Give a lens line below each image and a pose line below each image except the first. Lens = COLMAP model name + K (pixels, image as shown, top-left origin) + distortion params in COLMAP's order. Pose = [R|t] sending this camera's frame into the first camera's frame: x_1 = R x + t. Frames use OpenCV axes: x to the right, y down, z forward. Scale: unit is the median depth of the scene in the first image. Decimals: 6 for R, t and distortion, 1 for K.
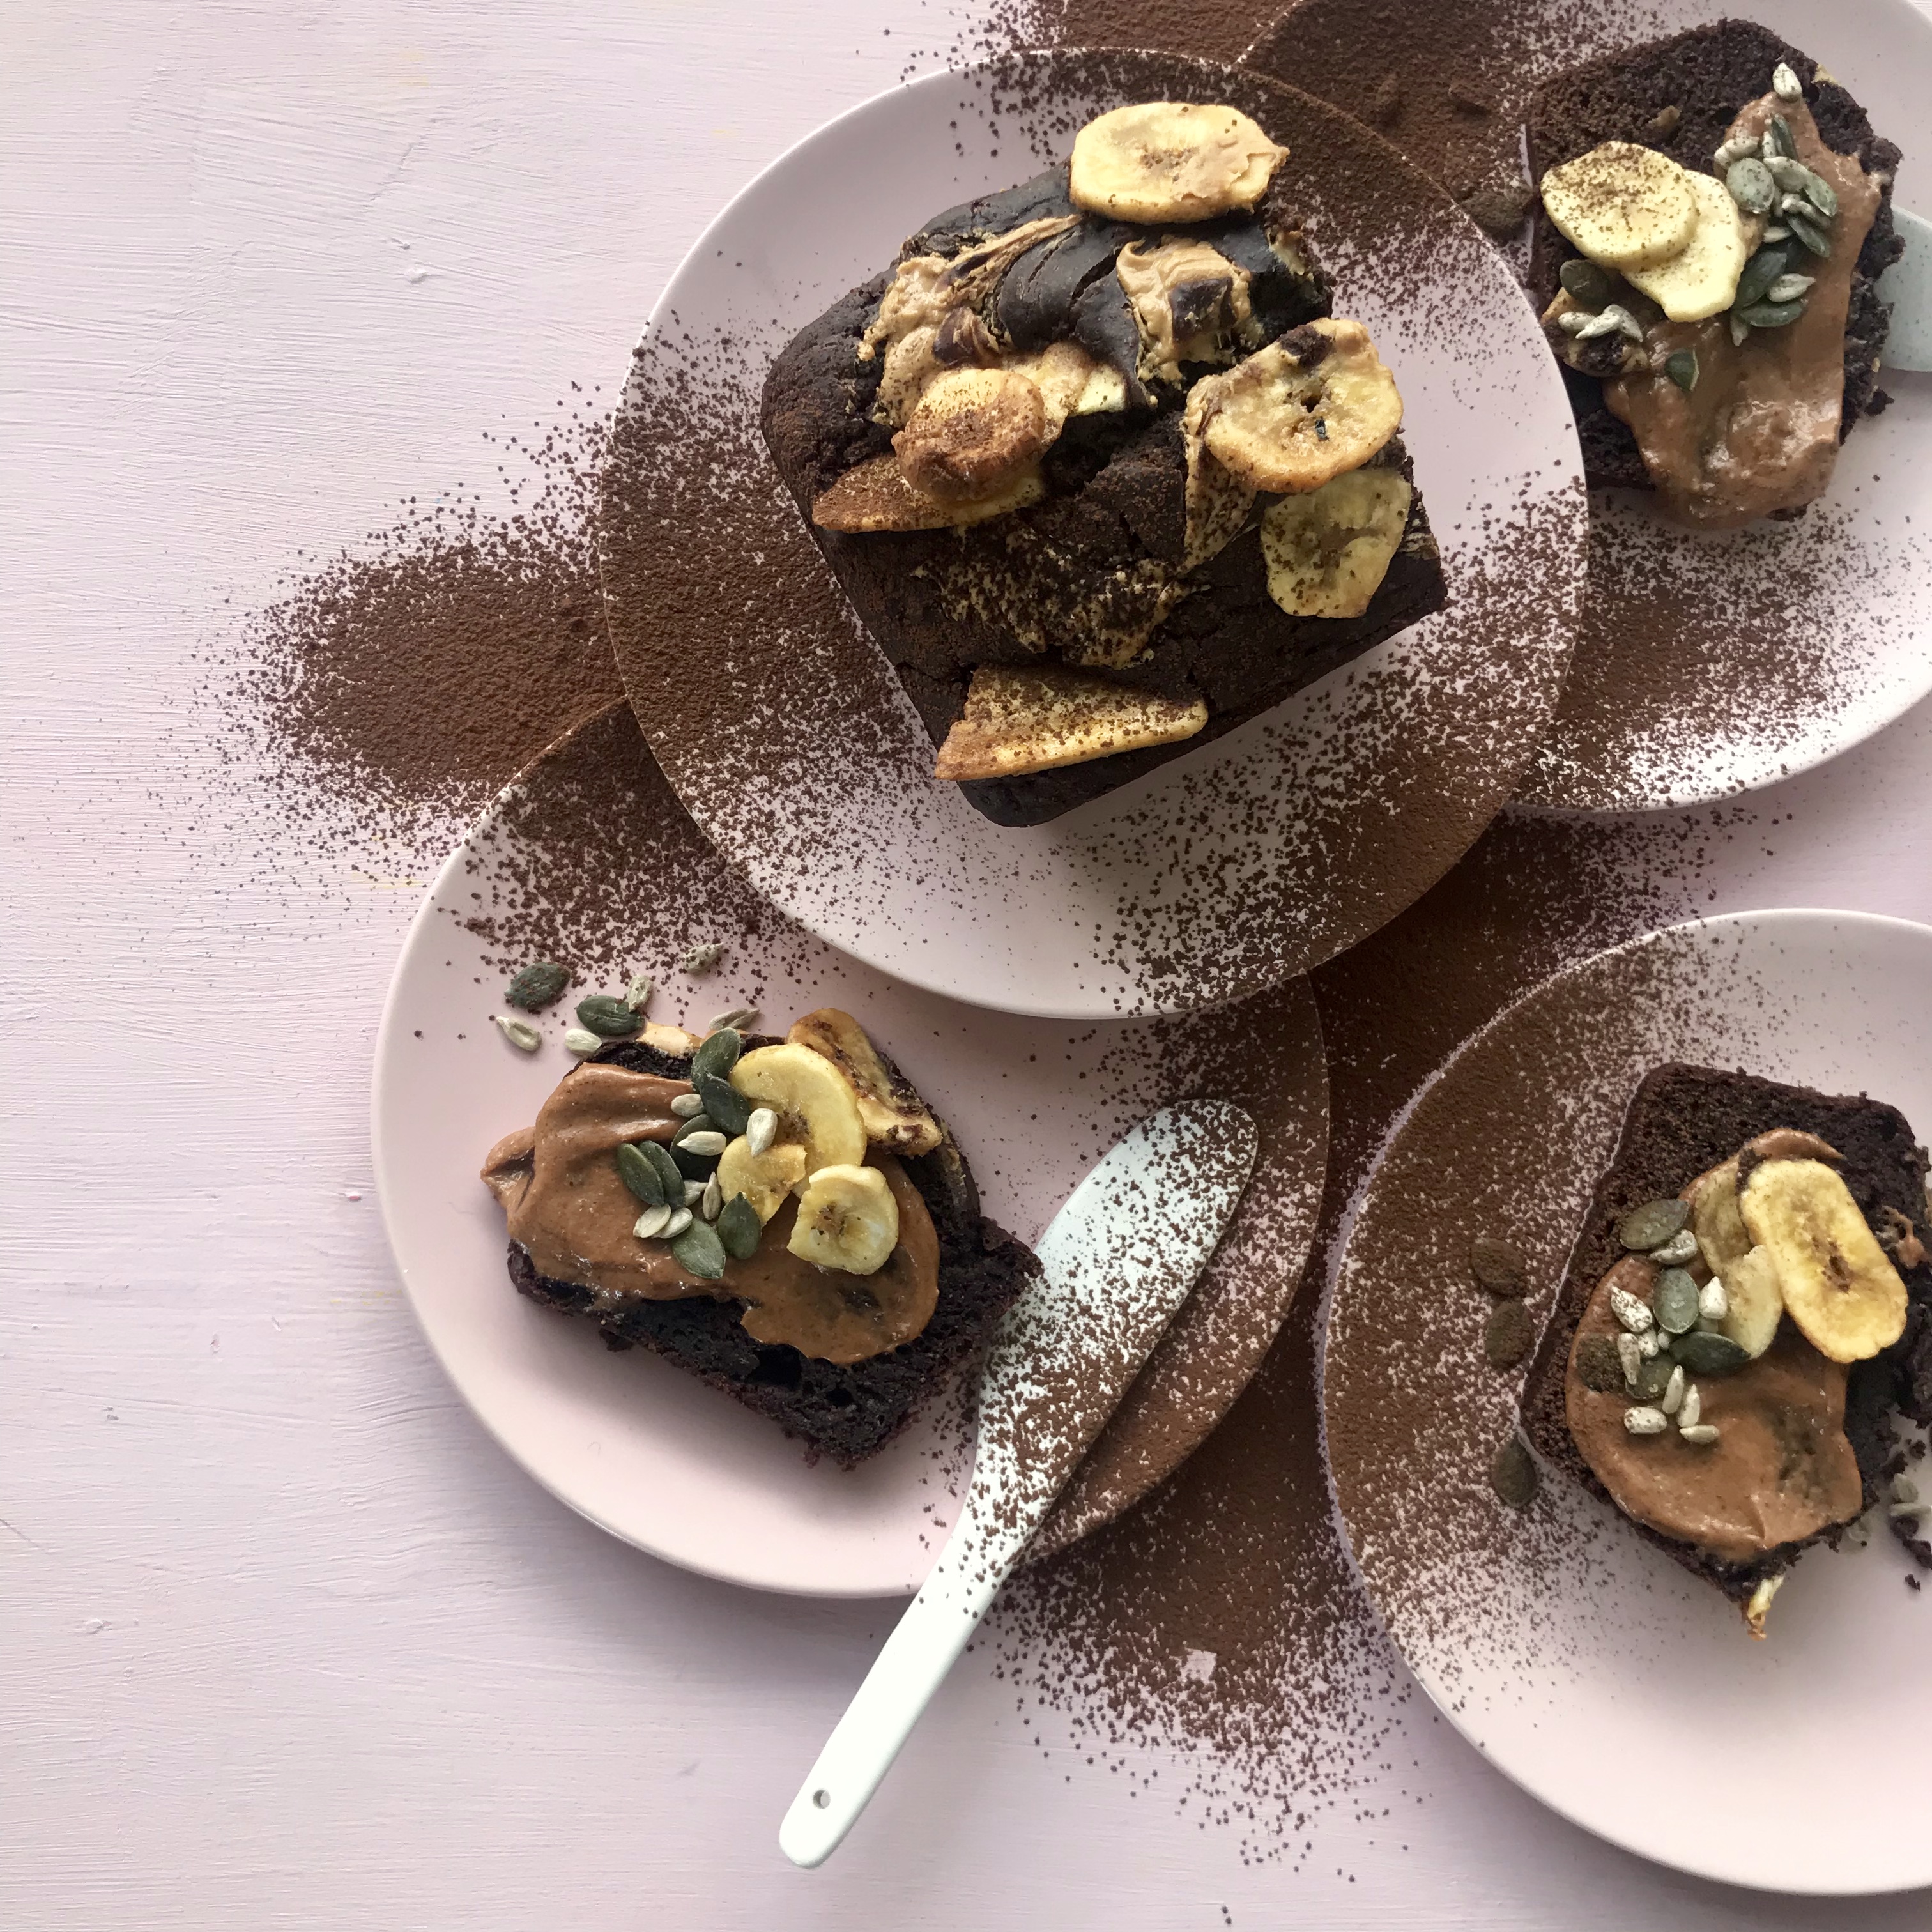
lens RADIAL K [[2148.9, 0, 967.3], [0, 2148.9, 974.8], [0, 0, 1]] dist [0.176125, -0.715892]
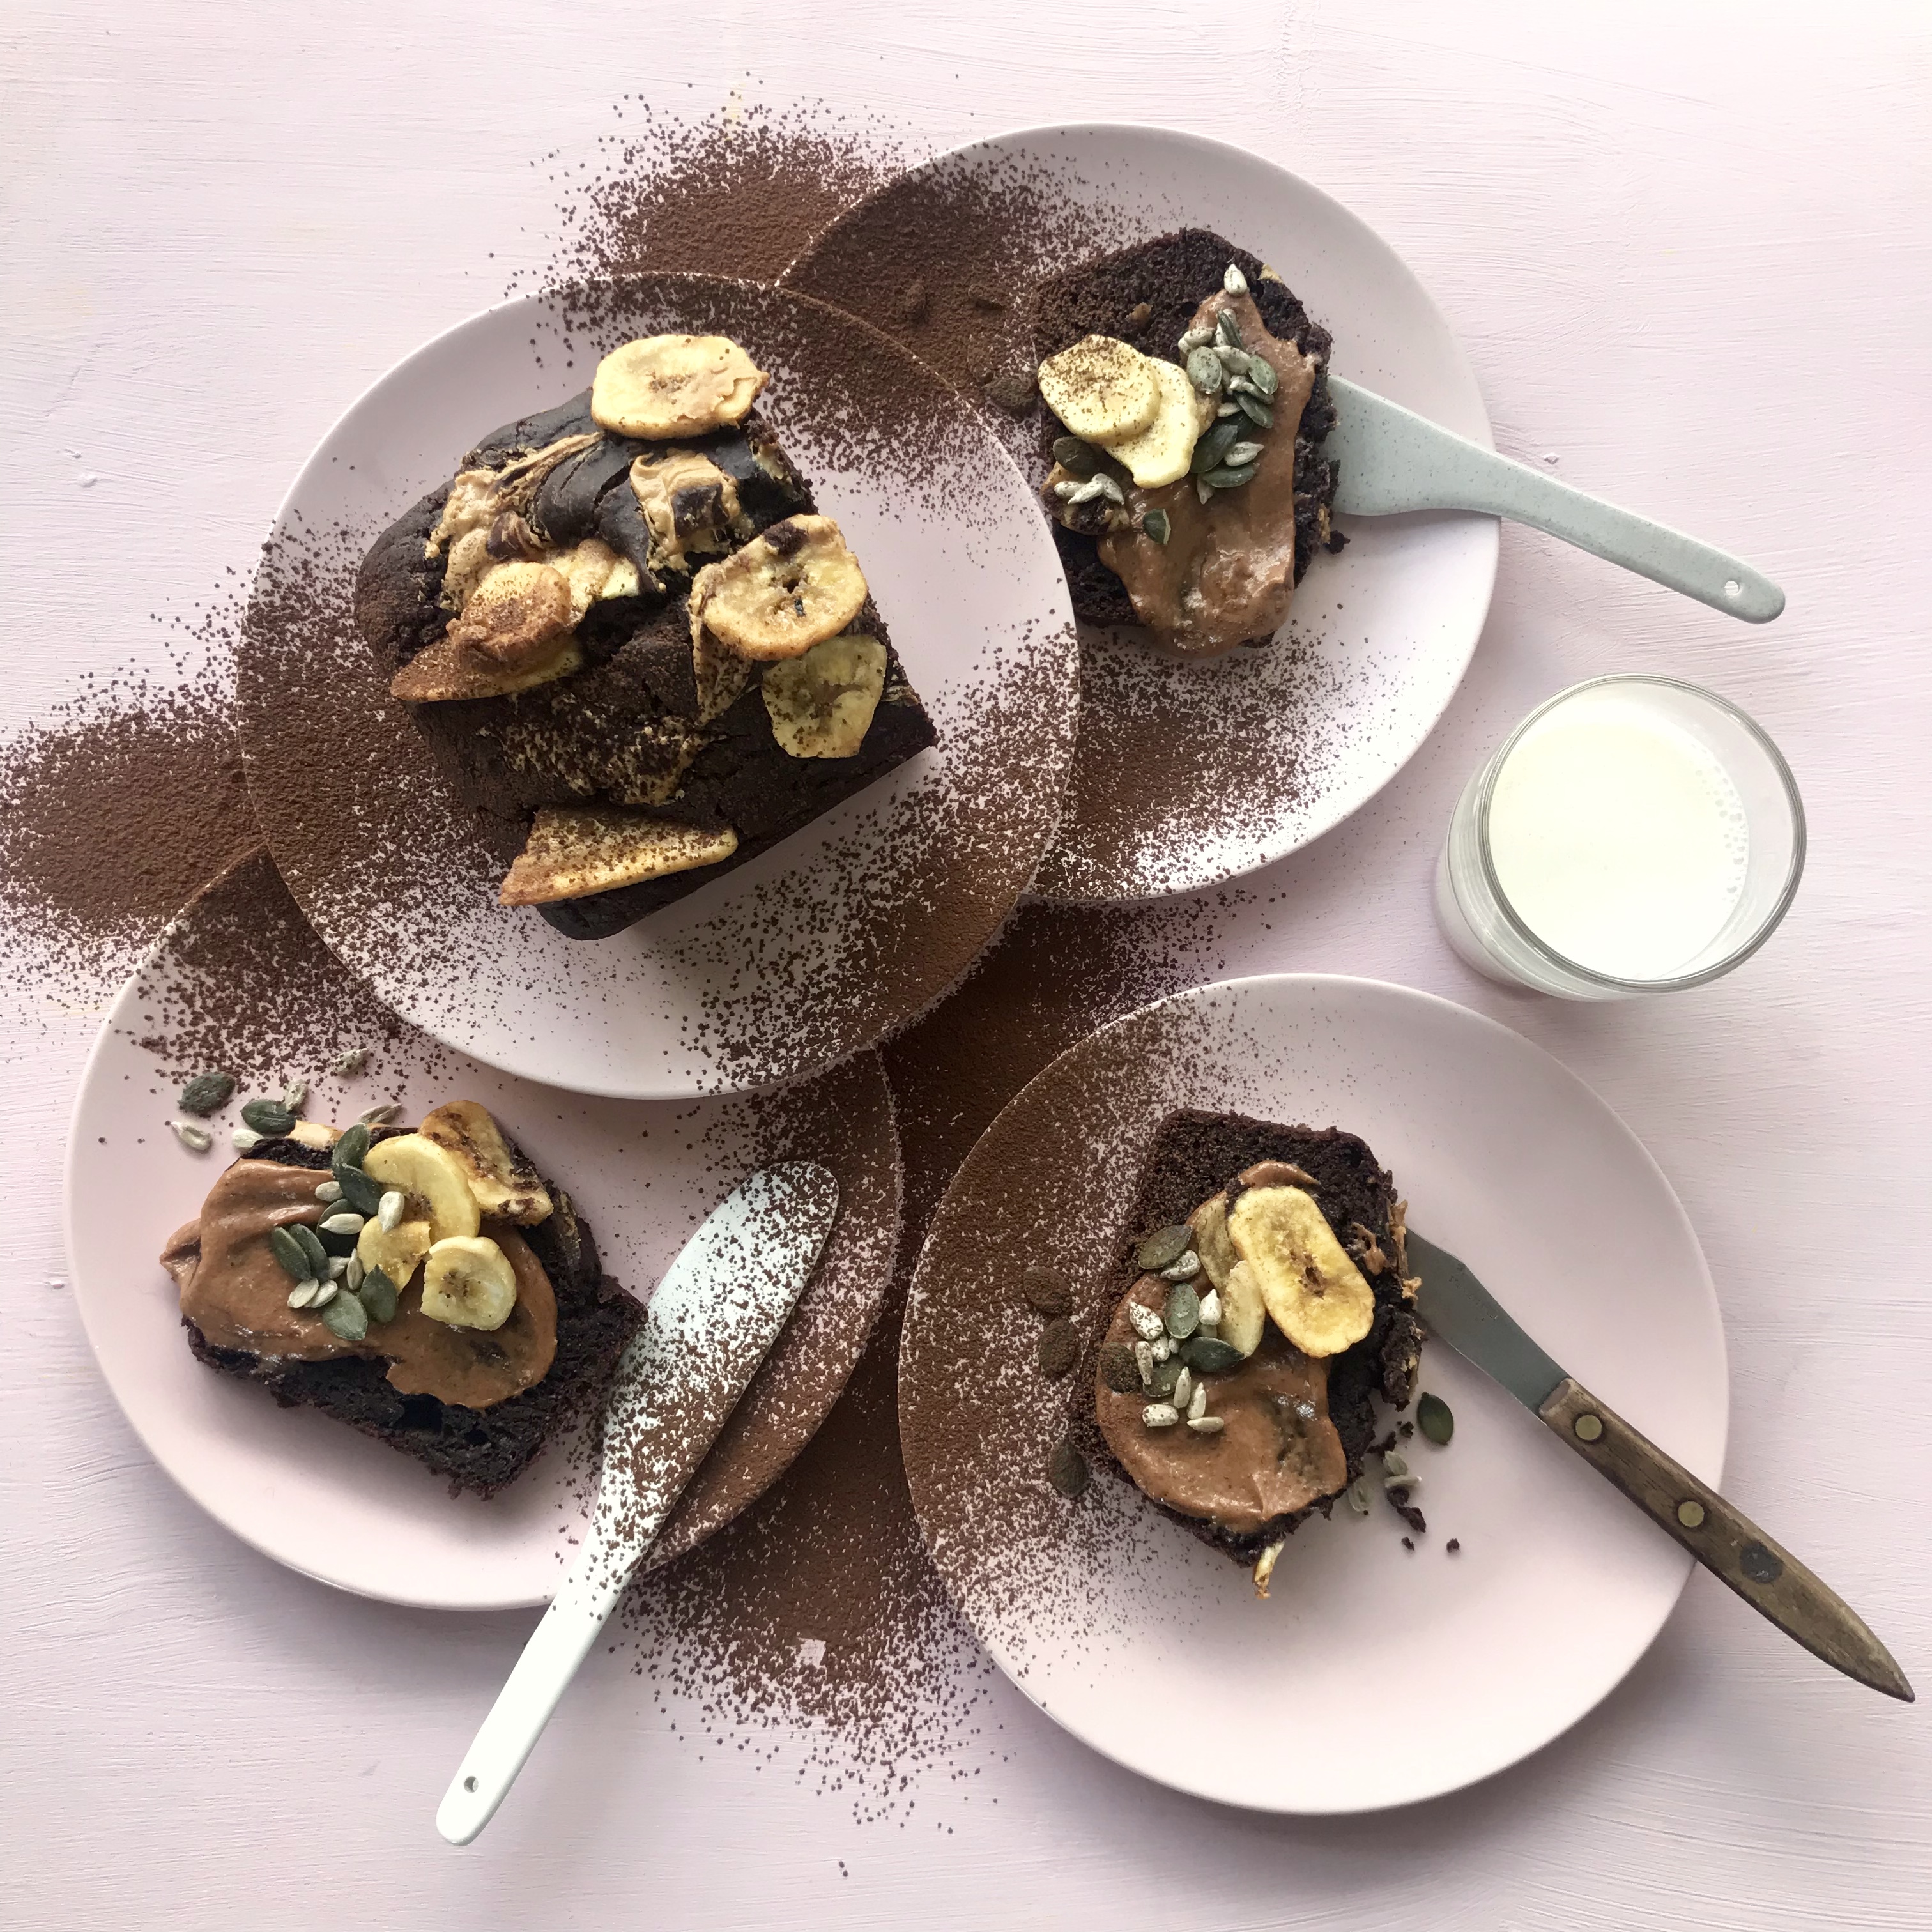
lens RADIAL K [[2122.9, 0, 975.9], [0, 2122.9, 968.4], [0, 0, 1]] dist [0.127916, -0.434447]
pose [[0.997961, -0.048116, 0.041937, 0.172504], [0.049322, 0.998384, -0.028229, -0.009316], [-0.040511, 0.030240, 0.998721, -0.160897]]
